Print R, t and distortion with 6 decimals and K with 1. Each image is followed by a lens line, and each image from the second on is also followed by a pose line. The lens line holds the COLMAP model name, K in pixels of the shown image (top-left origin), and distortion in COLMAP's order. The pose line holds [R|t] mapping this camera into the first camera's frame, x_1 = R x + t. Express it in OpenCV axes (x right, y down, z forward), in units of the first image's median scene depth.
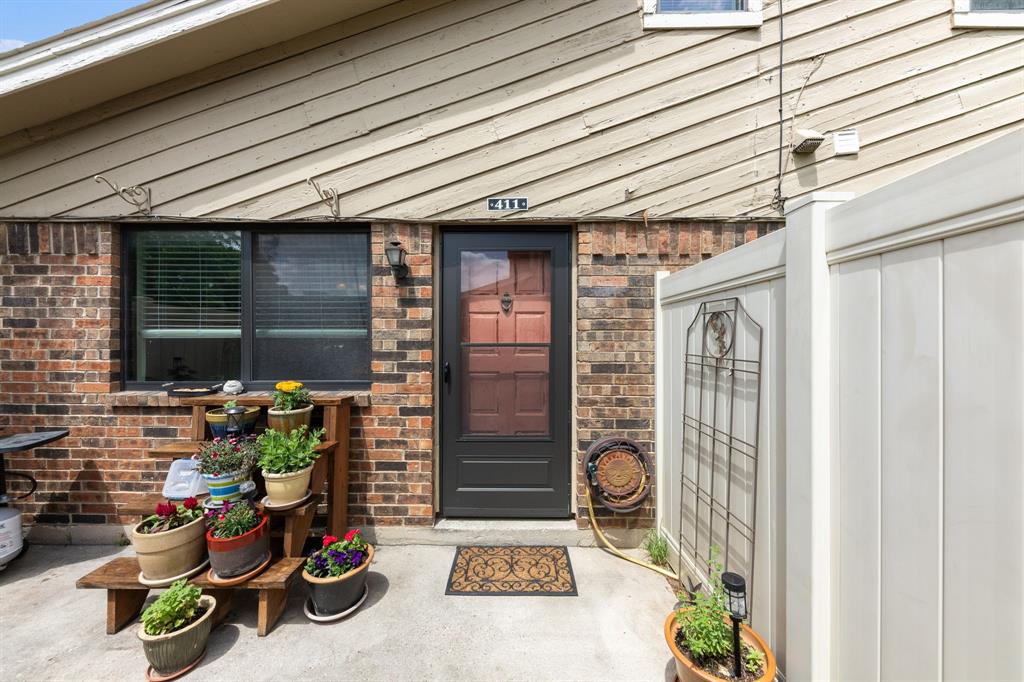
lens RADIAL K [[360.9, 0, 514.5], [0, 360.9, 340.8], [0, 0, 1]] dist [0.001353, -0.000008]
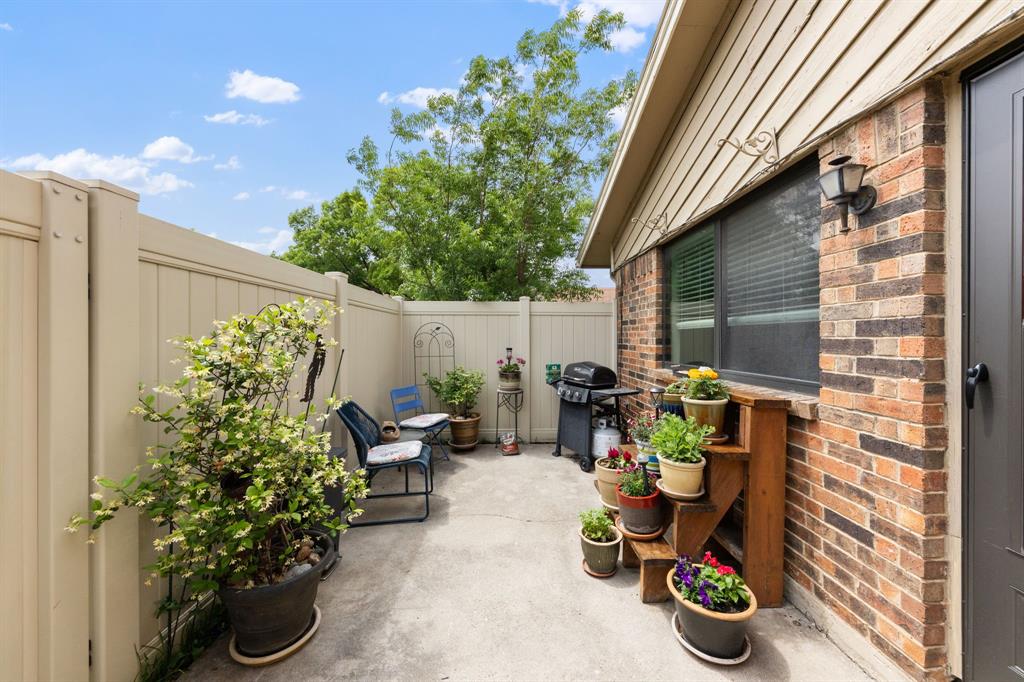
lens RADIAL K [[360.9, 0, 514.8], [0, 360.9, 340.4], [0, 0, 1]] dist [0.001353, -0.000008]
pose [[0.026532, 0.002775, -0.999644, 0.255704], [-0.000703, 0.999996, 0.002757, 0.030043], [0.999648, 0.000630, 0.026534, 0.419873]]
